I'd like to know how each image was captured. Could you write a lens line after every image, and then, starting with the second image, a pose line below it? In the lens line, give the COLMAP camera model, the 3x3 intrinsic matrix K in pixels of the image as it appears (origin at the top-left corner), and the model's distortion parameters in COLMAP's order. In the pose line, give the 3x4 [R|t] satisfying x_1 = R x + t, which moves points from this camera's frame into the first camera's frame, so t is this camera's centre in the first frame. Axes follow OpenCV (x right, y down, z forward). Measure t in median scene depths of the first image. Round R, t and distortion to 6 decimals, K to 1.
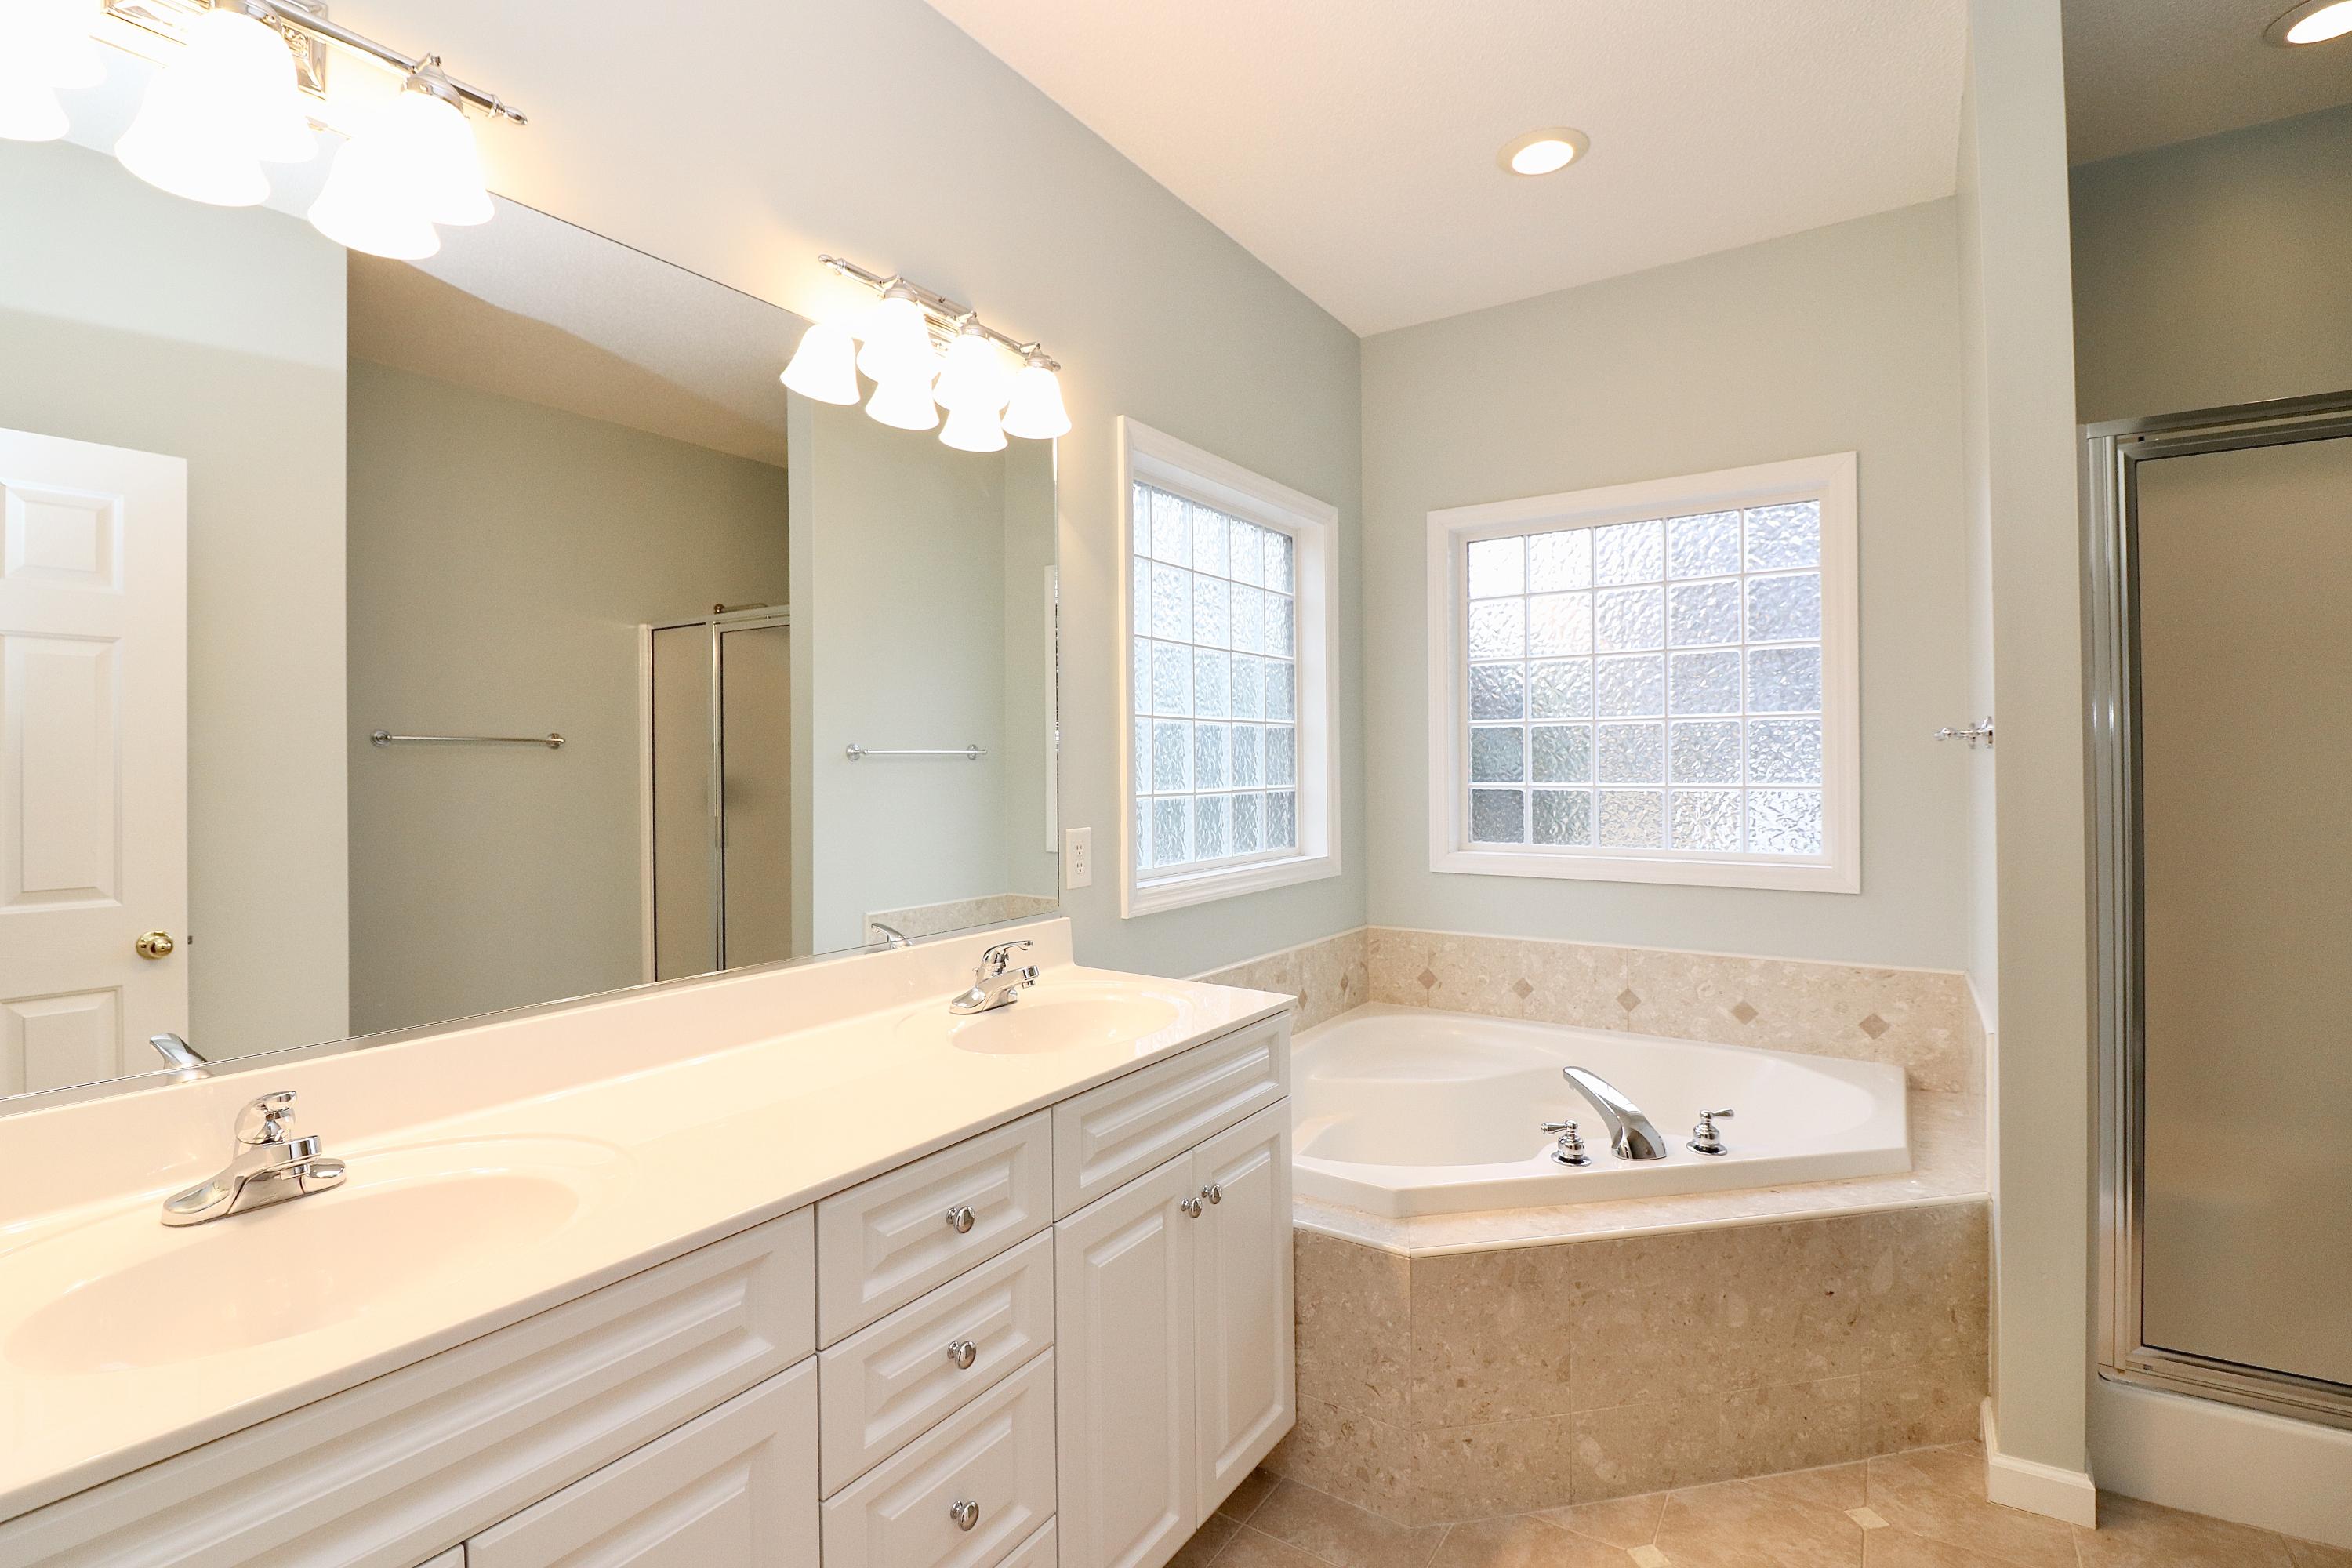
lens RADIAL K [[1112.5, 0, 1104.5], [0, 1112.5, 766.3], [0, 0, 1]] dist [-0.001444, -0.014981]
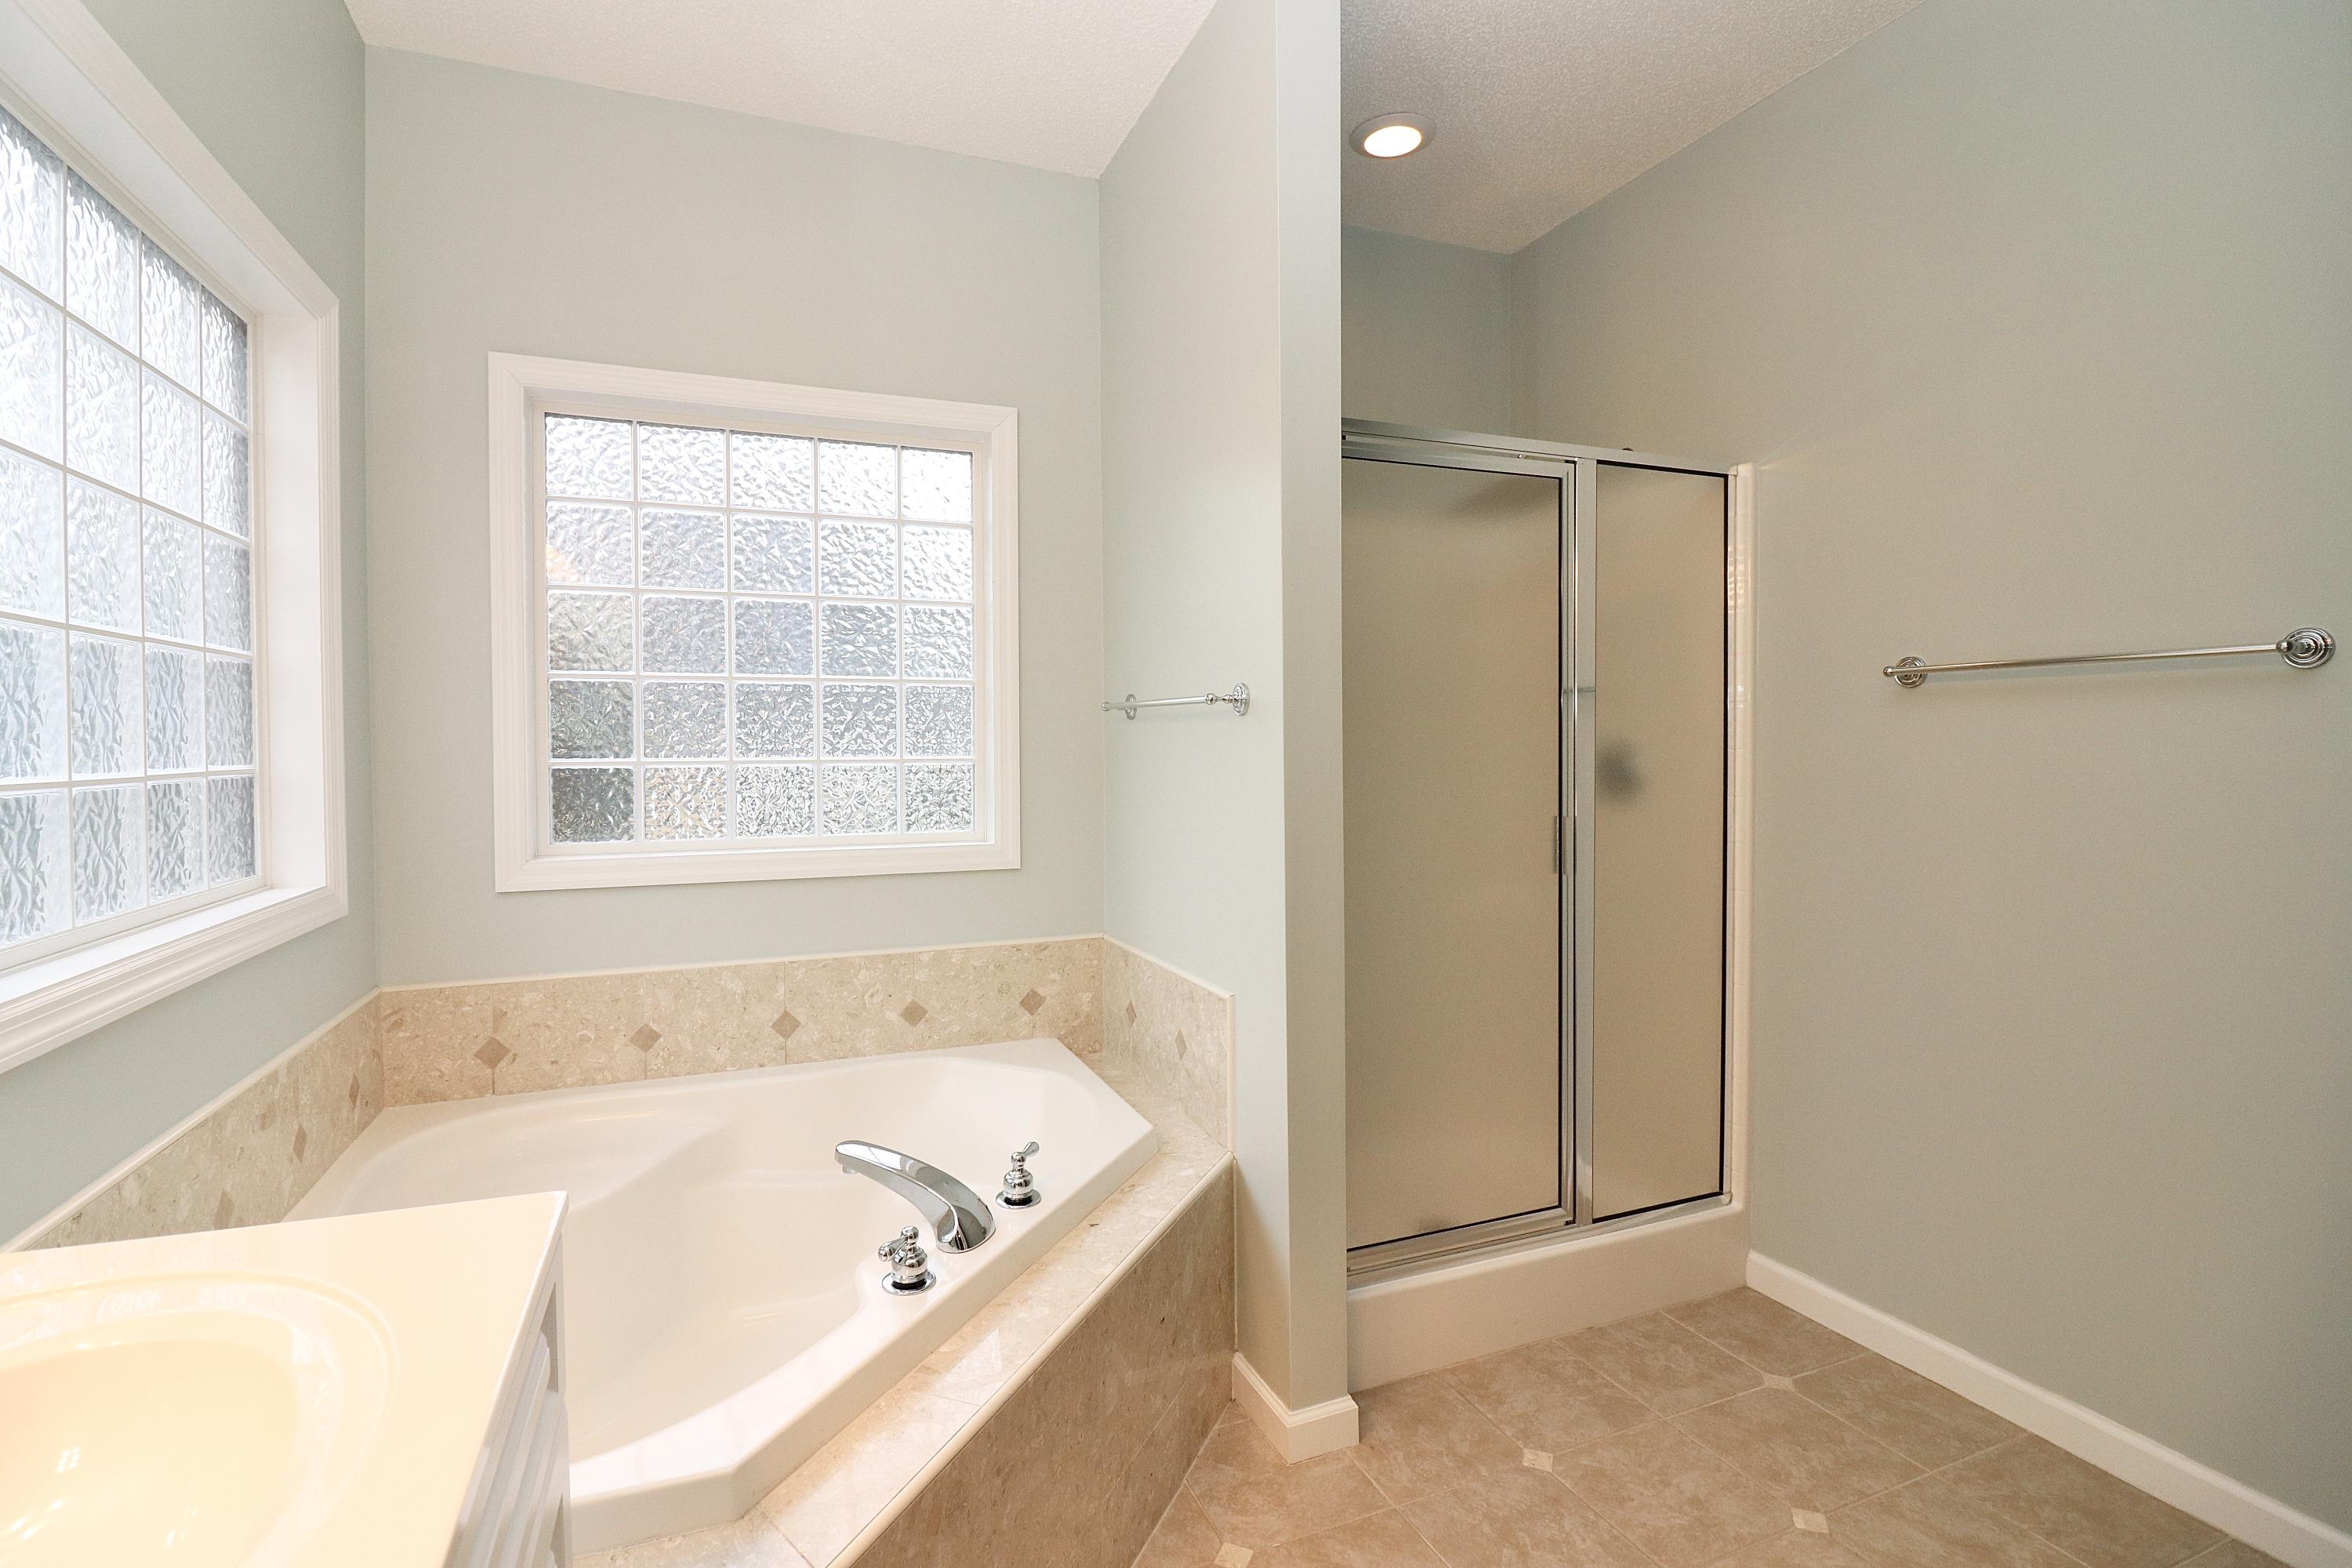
lens RADIAL K [[1109.6, 0, 1179.1], [0, 1109.6, 759.5], [0, 0, 1]] dist [0.000789, -0.014974]
pose [[0.525613, -0.008971, 0.850676, -0.067318], [-0.001187, 0.999936, 0.011278, 0.008600], [-0.850723, -0.006938, 0.525569, 0.361570]]
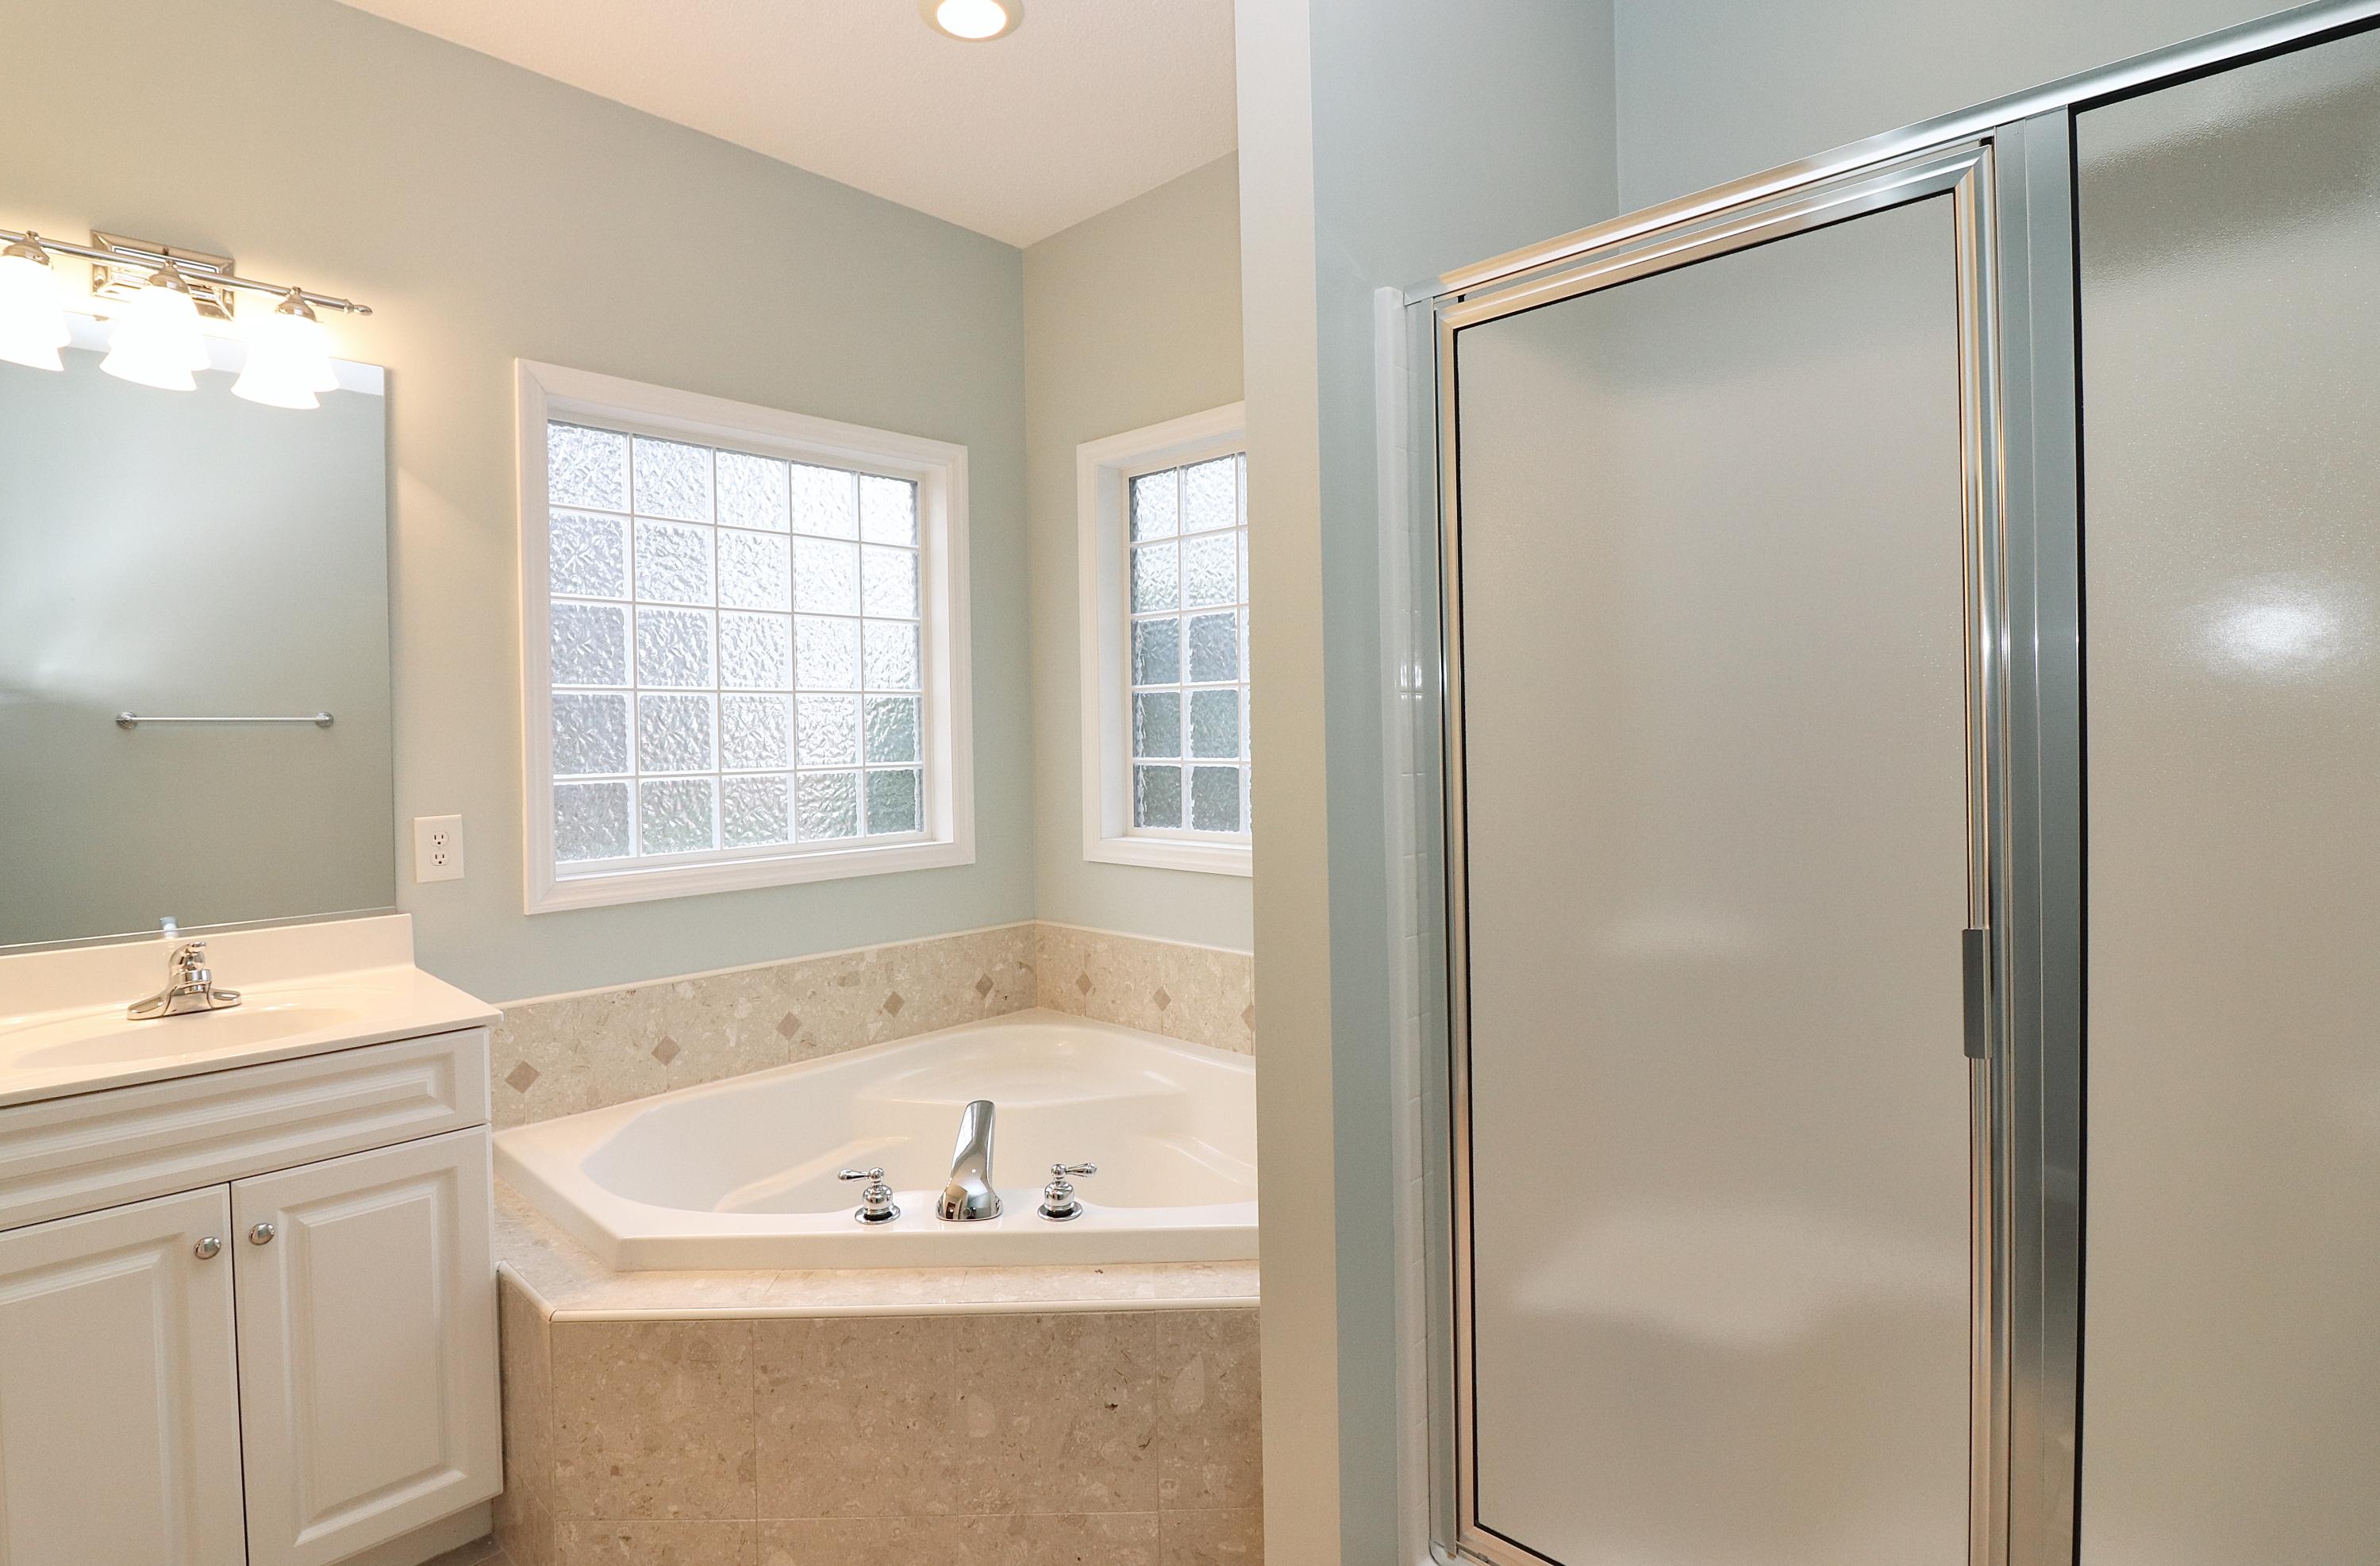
lens RADIAL K [[1183.7, 0, 1110.4], [0, 1183.7, 740.5], [0, 0, 1]] dist [0.000873, -0.018206]
pose [[0.985921, -0.007442, -0.167044, 0.559360], [0.009213, 0.999909, 0.009827, -0.008787], [0.166956, -0.011228, 0.985900, 0.113299]]
